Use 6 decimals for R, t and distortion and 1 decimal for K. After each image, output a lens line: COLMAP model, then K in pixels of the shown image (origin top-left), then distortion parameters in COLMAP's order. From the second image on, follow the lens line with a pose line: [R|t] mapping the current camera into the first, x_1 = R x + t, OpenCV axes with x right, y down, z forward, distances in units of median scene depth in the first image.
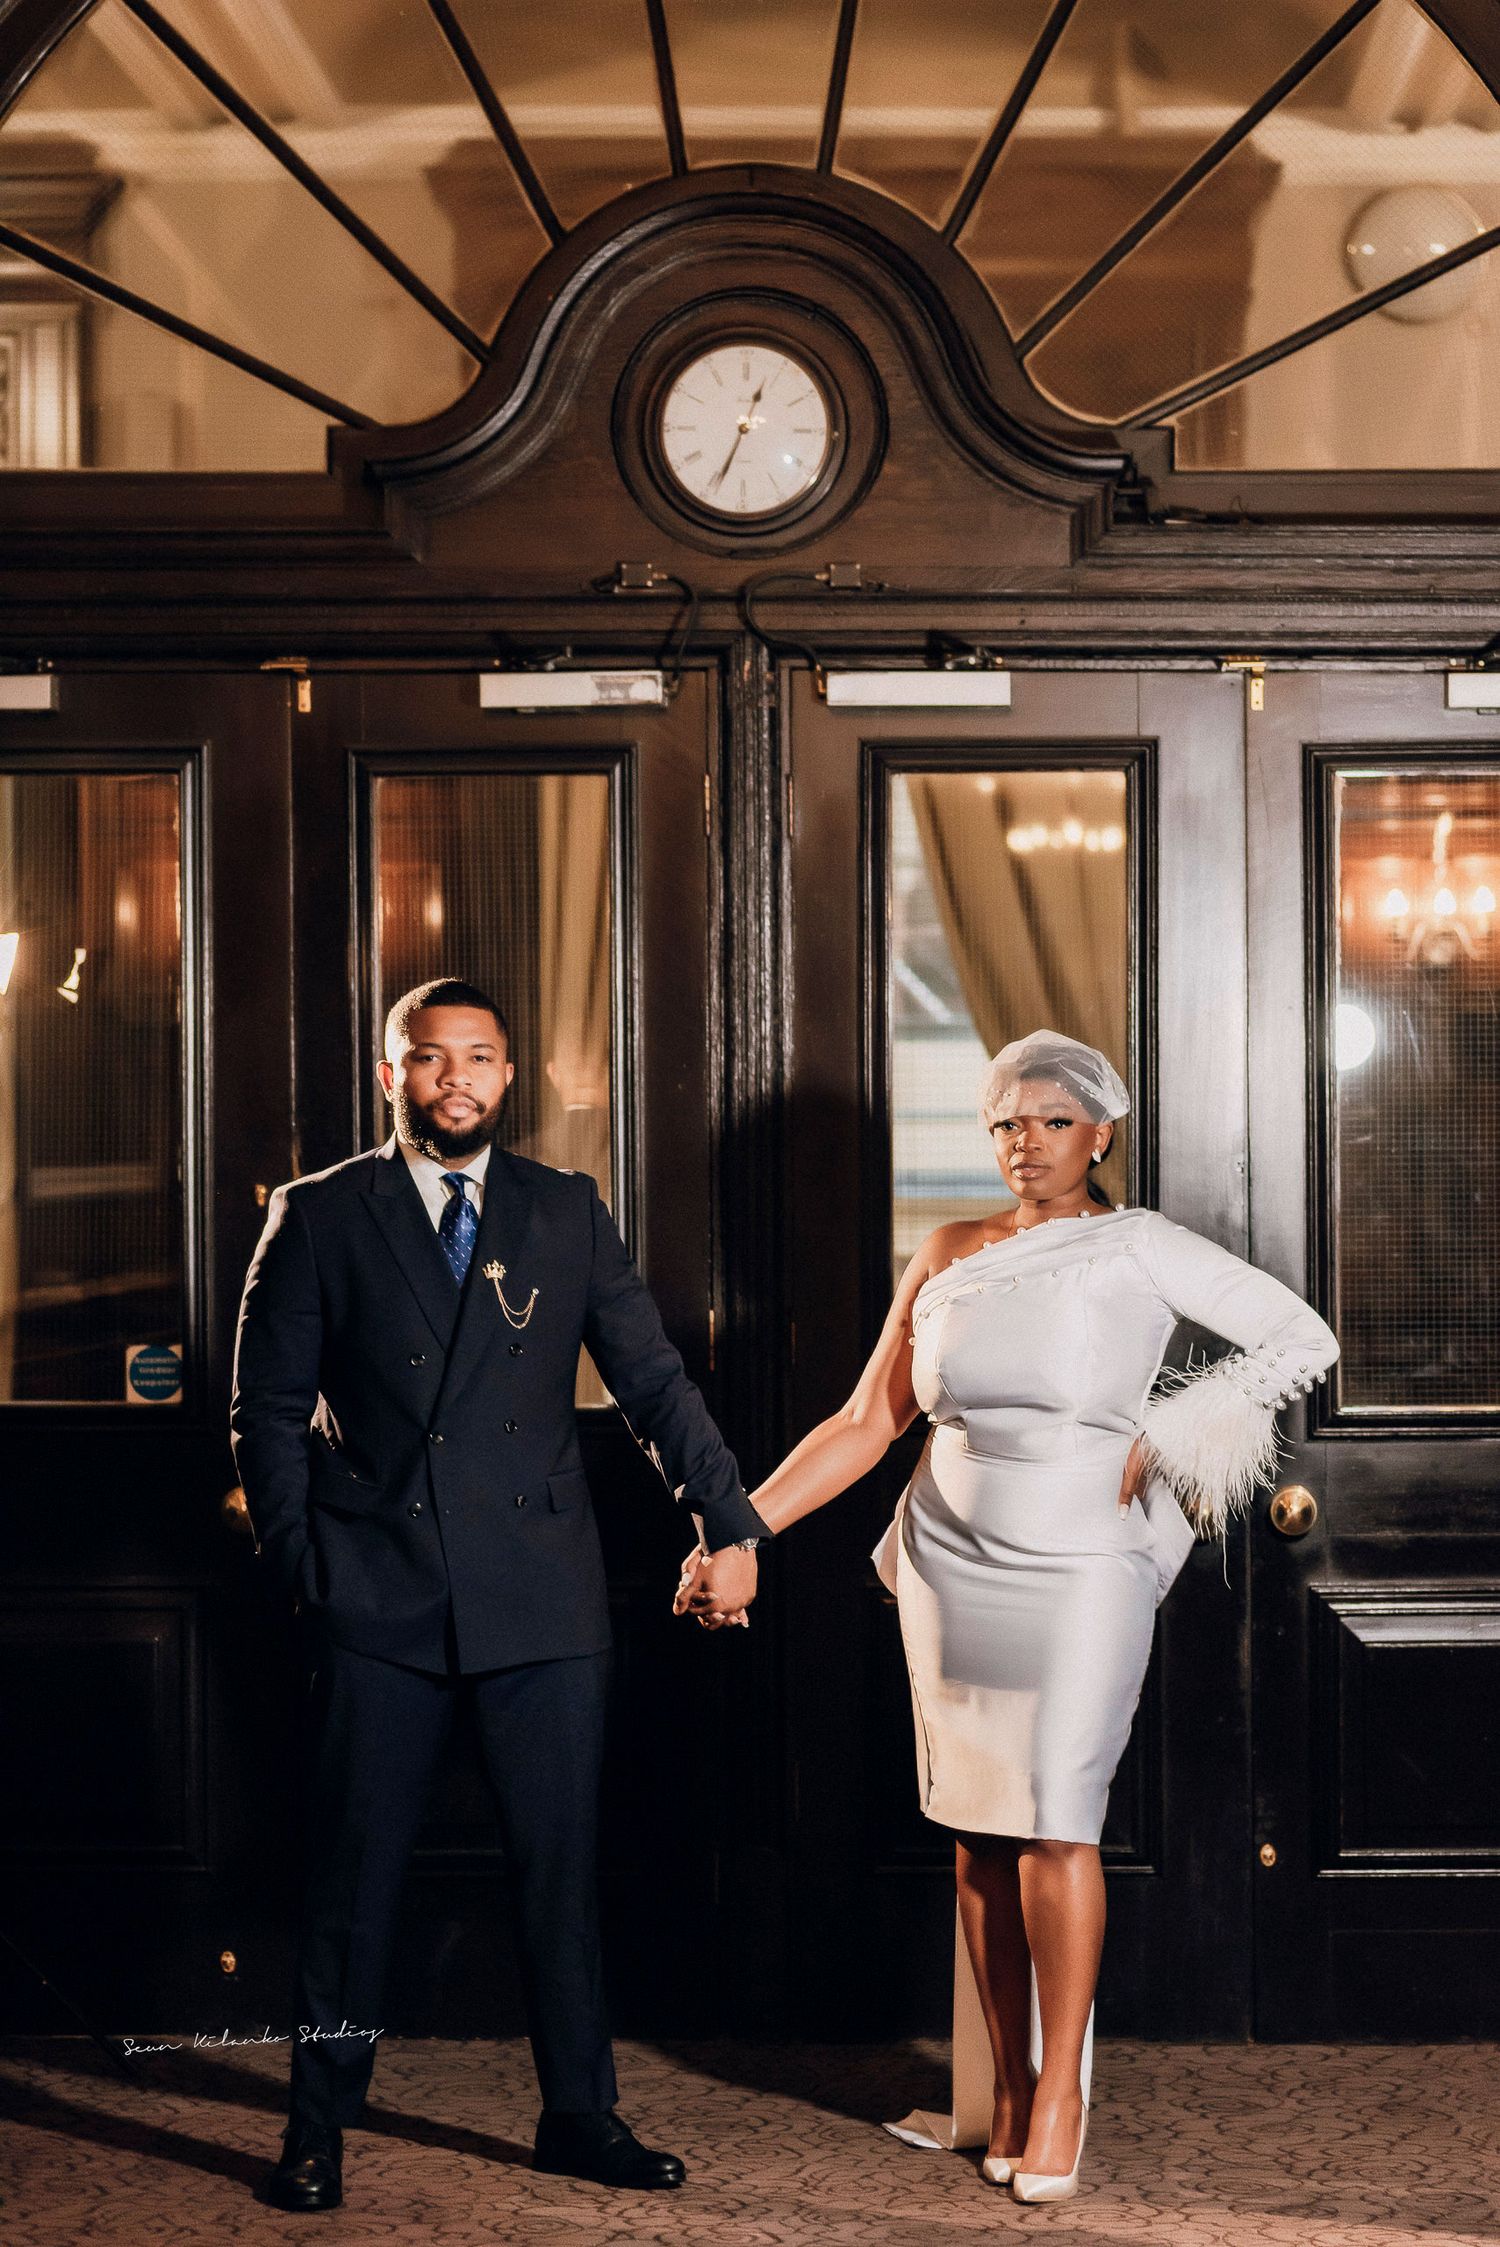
lens RADIAL K [[6640.2, 0, 750.0], [0, 6640.2, 1123.5], [0, 0, 1]] dist [-0.060446, 0.145756]
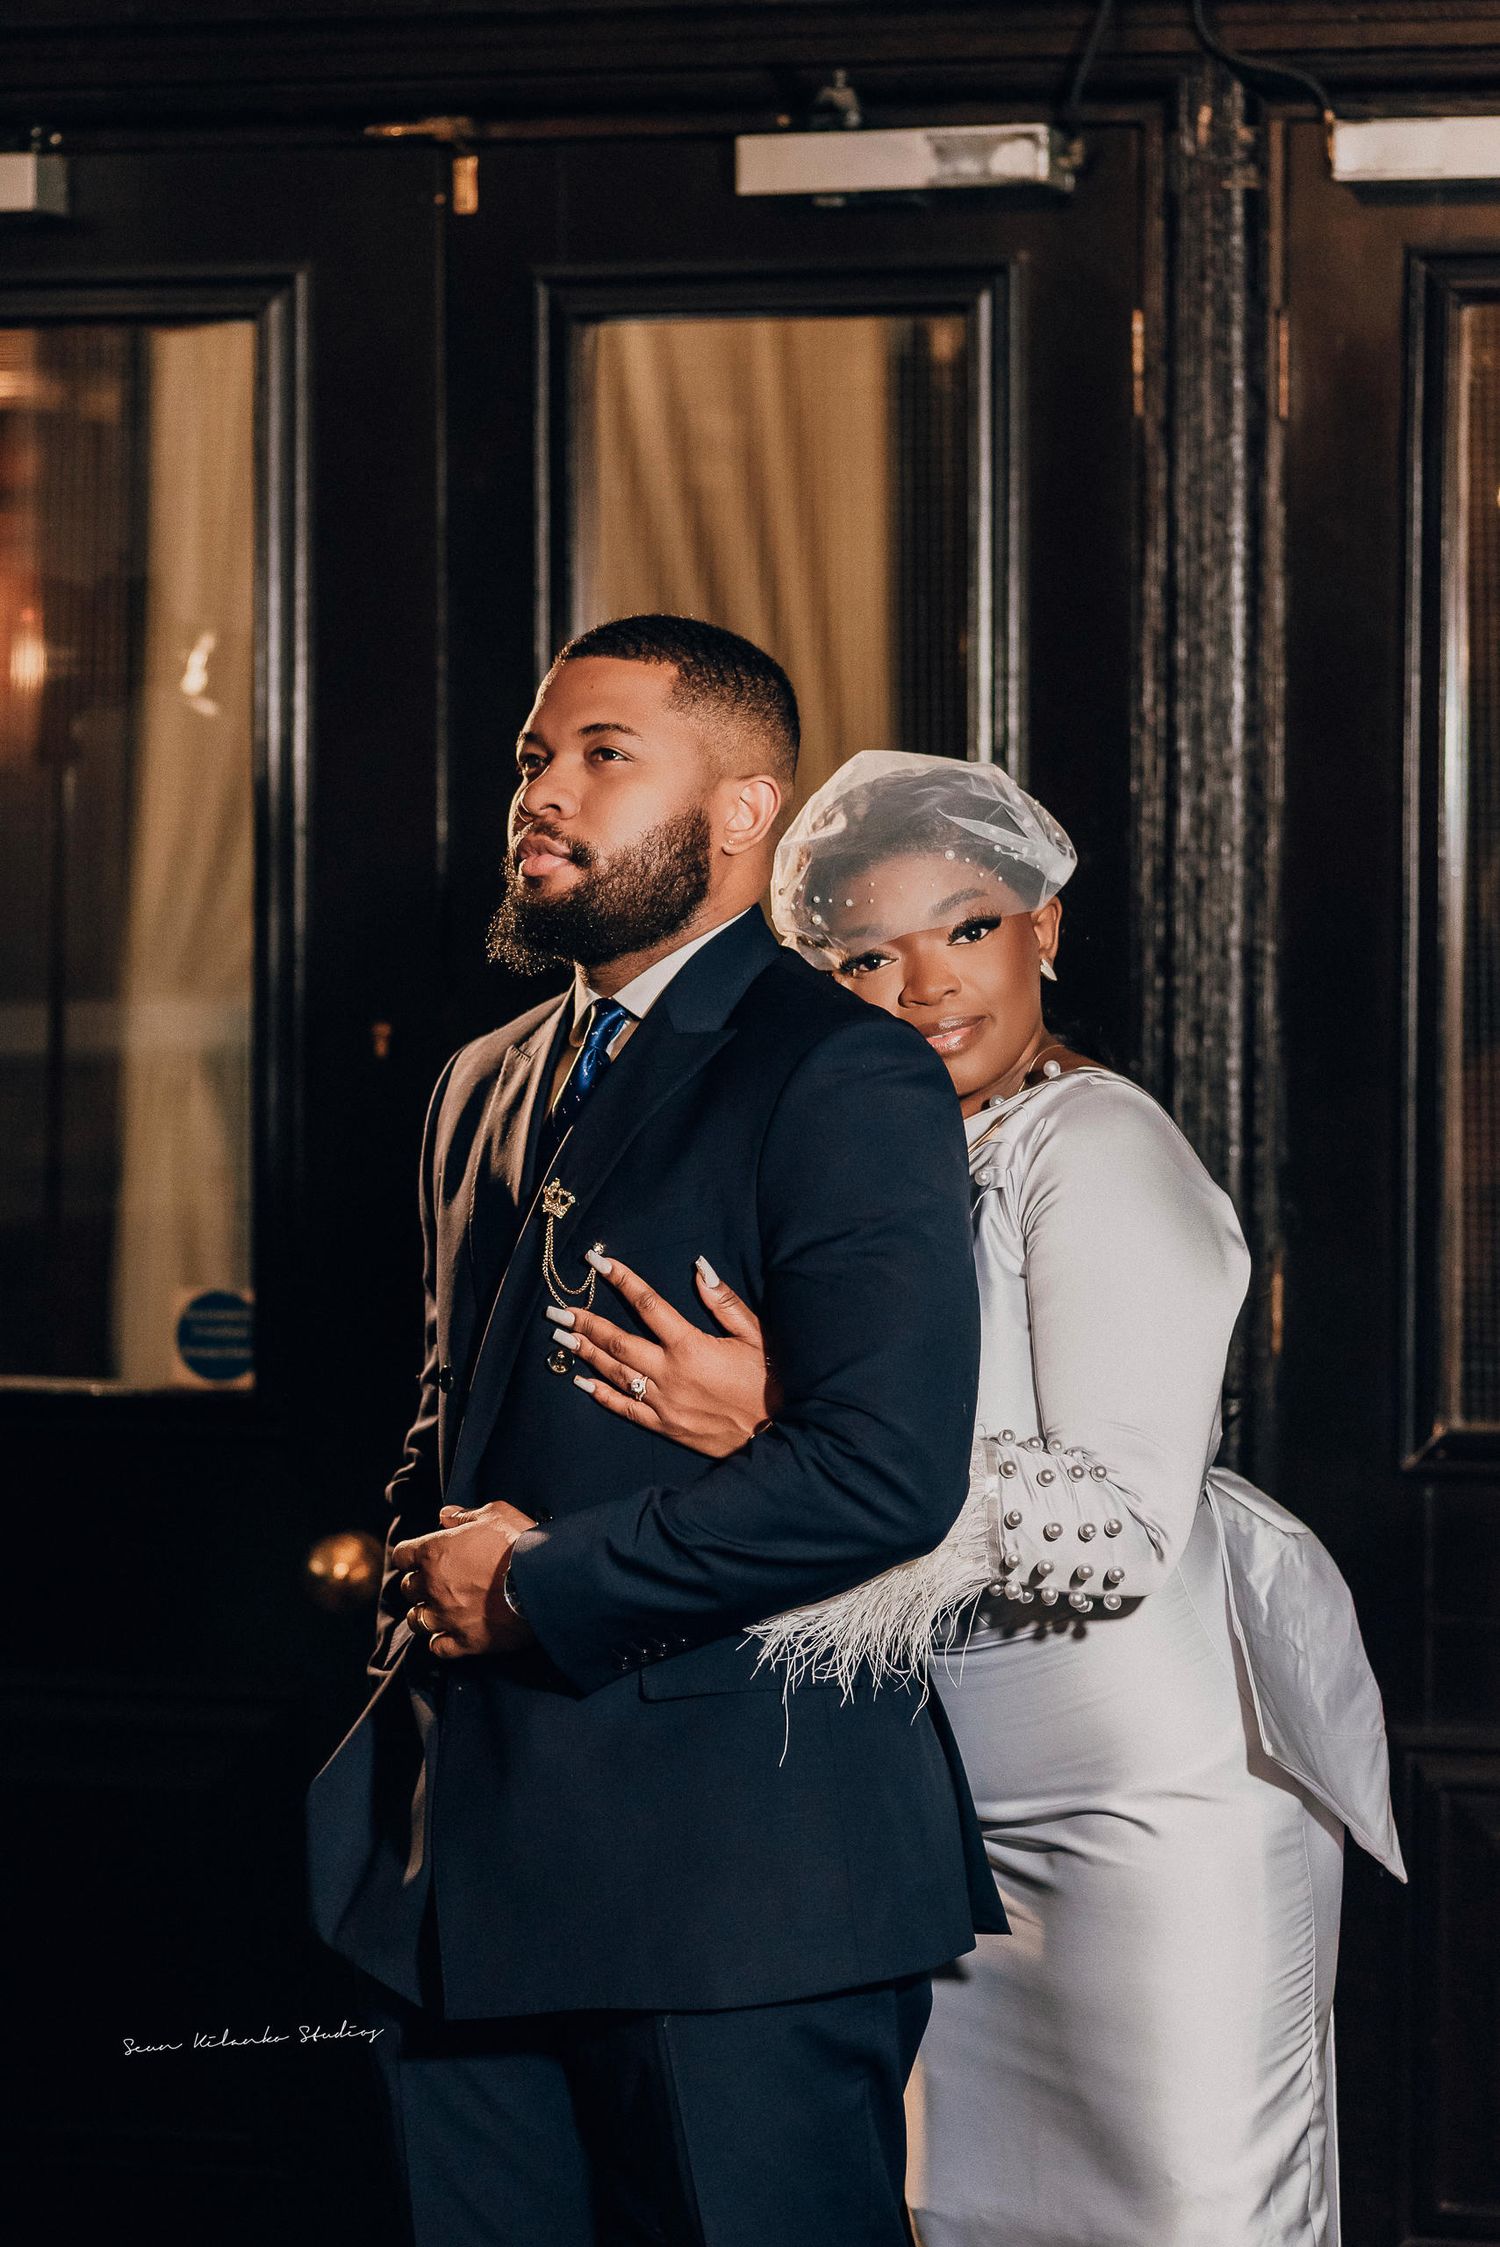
lens RADIAL K [[6640.2, 0, 750.0], [0, 6640.2, 1123.5], [0, 0, 1]] dist [-0.060446, 0.145756]
pose [[0.970161, 0.018443, -0.241759, 0.099852], [-0.011038, 0.999429, 0.031946, -0.000845], [0.242210, -0.028324, 0.969810, 0.440534]]
